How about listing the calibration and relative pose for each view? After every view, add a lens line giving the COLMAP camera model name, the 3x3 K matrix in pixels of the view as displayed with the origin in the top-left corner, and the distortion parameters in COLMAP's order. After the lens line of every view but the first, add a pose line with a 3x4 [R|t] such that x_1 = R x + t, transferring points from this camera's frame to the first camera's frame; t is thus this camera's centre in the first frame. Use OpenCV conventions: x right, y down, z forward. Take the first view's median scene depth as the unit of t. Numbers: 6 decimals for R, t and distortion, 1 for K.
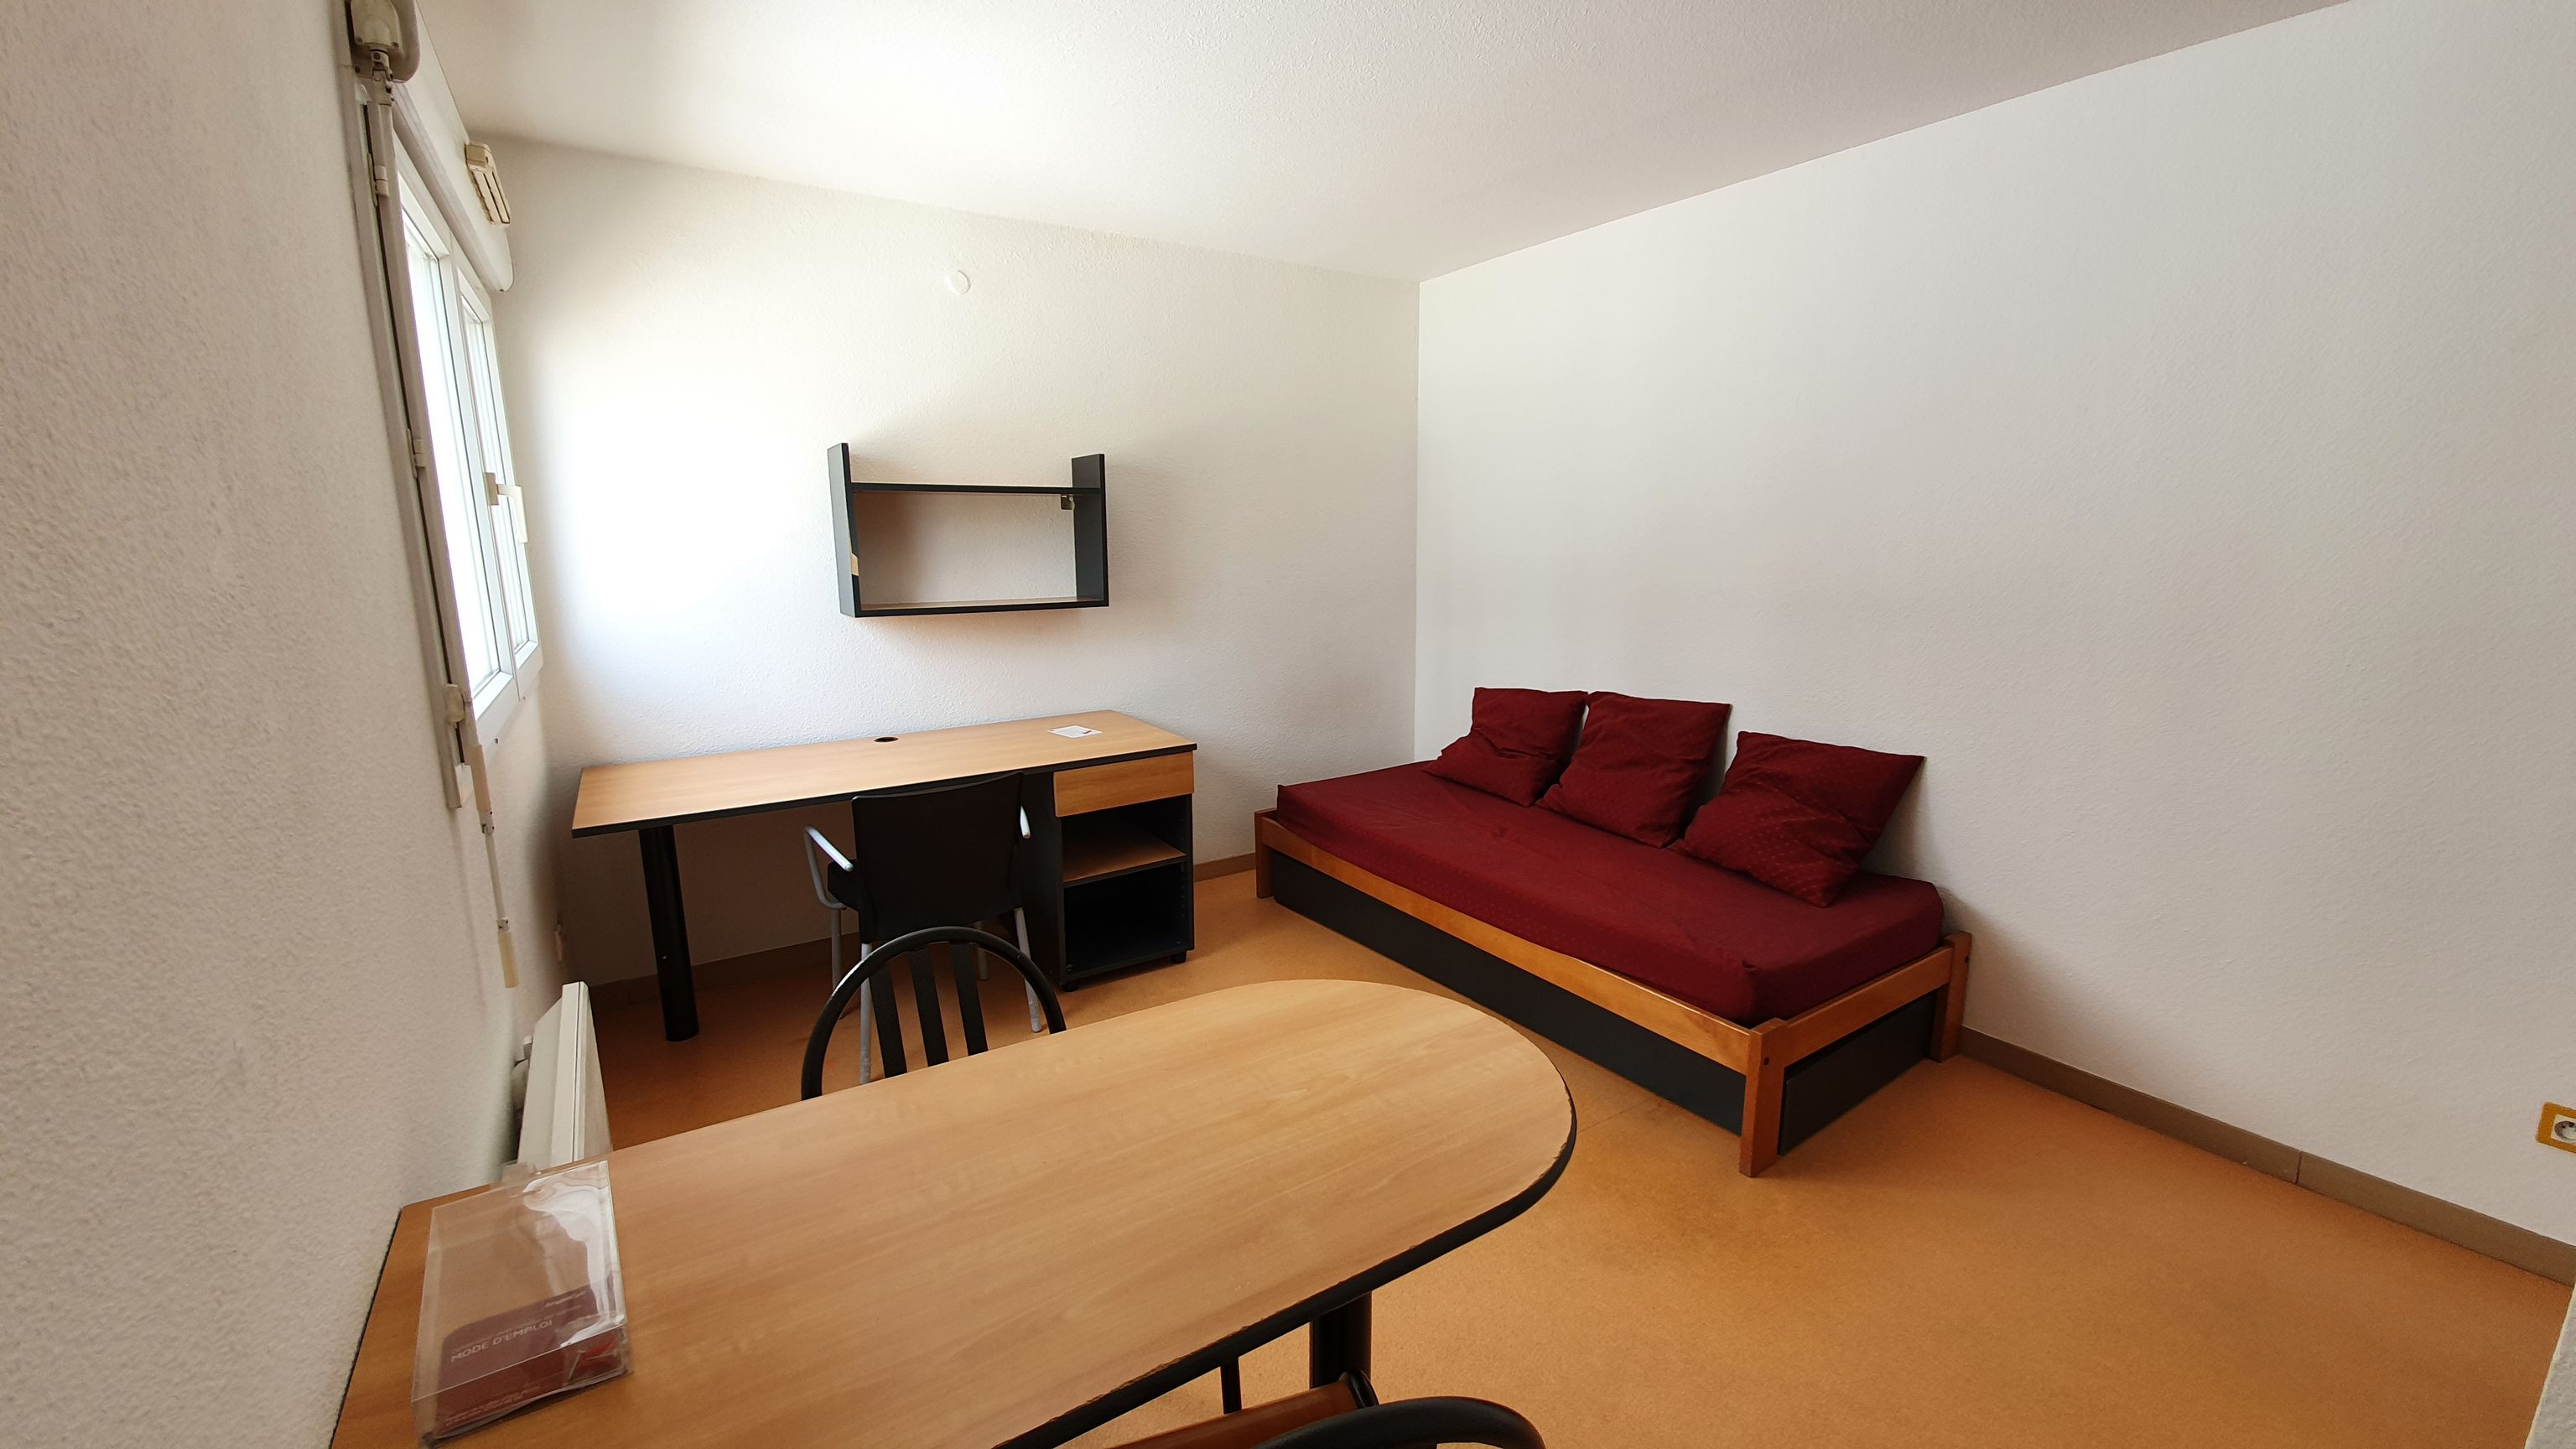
lens RADIAL K [[992.3, 0, 1283.9], [0, 992.3, 707.0], [0, 0, 1]] dist [-0.000060, -0.000004]
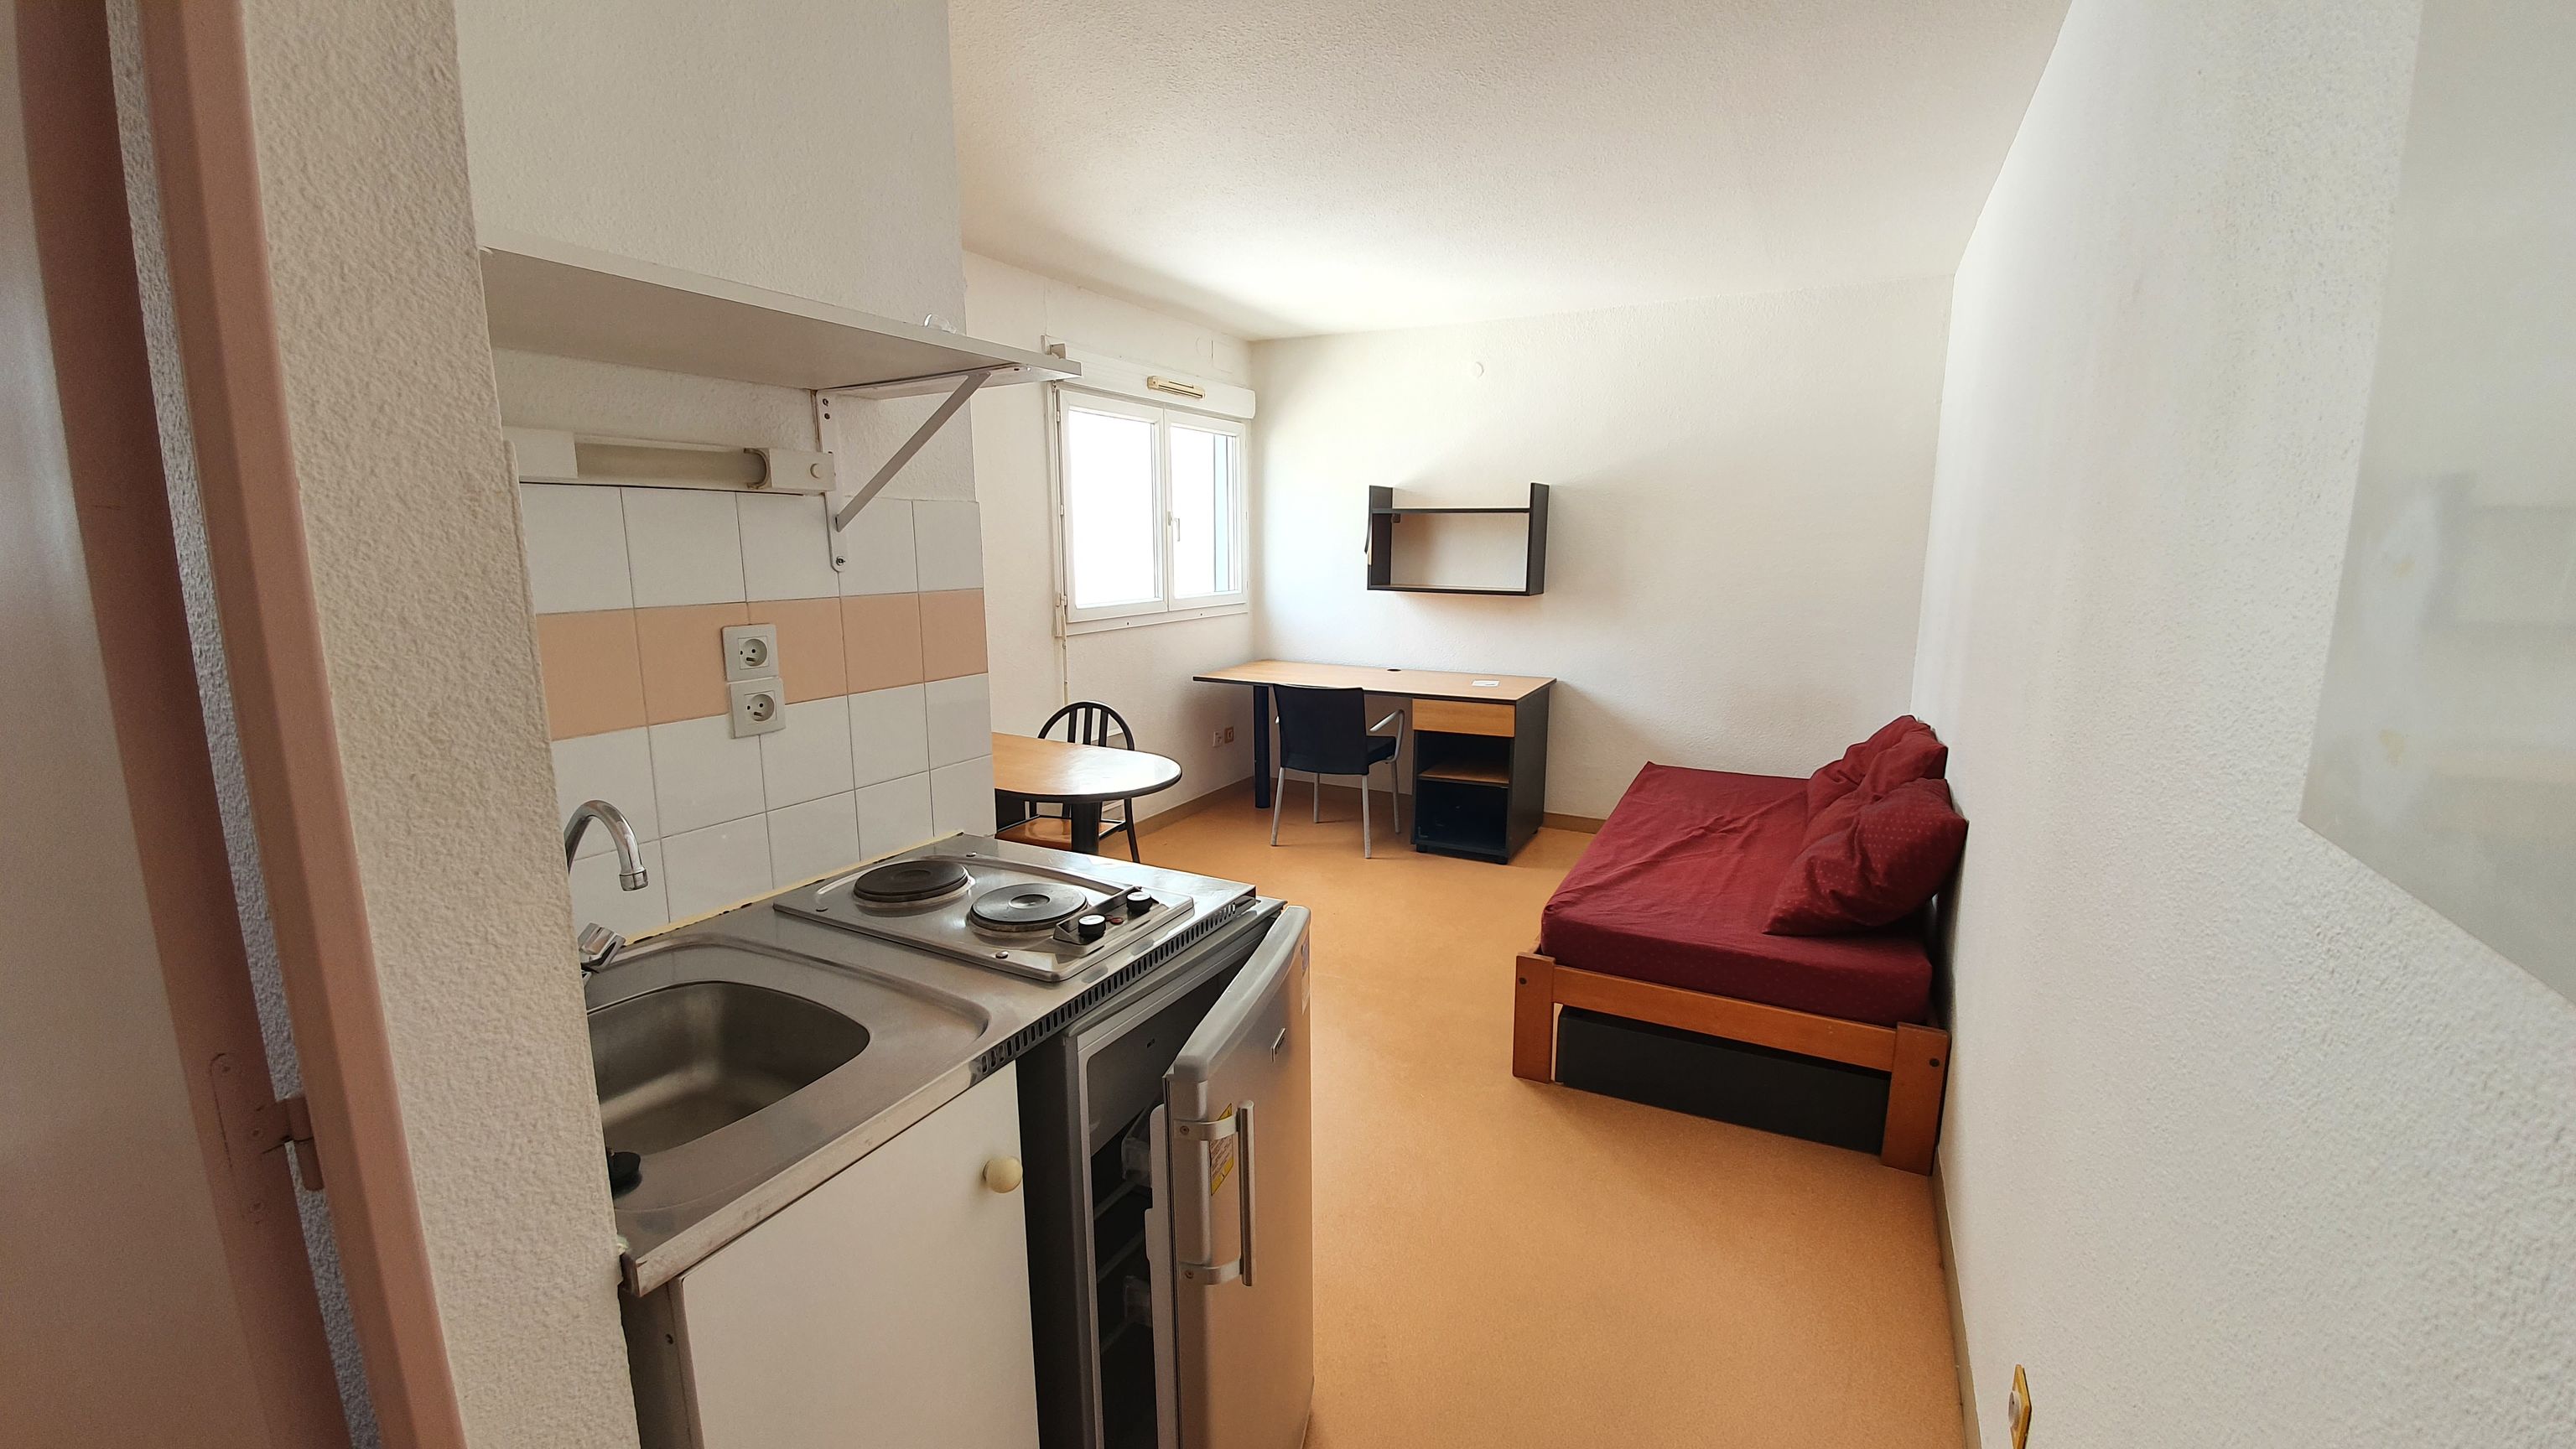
lens RADIAL K [[992.3, 0, 1283.9], [0, 992.3, 707.0], [0, 0, 1]] dist [-0.000060, -0.000004]
pose [[0.461227, 0.146935, -0.875031, 0.902571], [-0.161932, 0.983569, 0.079807, -0.007166], [0.872381, 0.104887, 0.477442, 0.096842]]
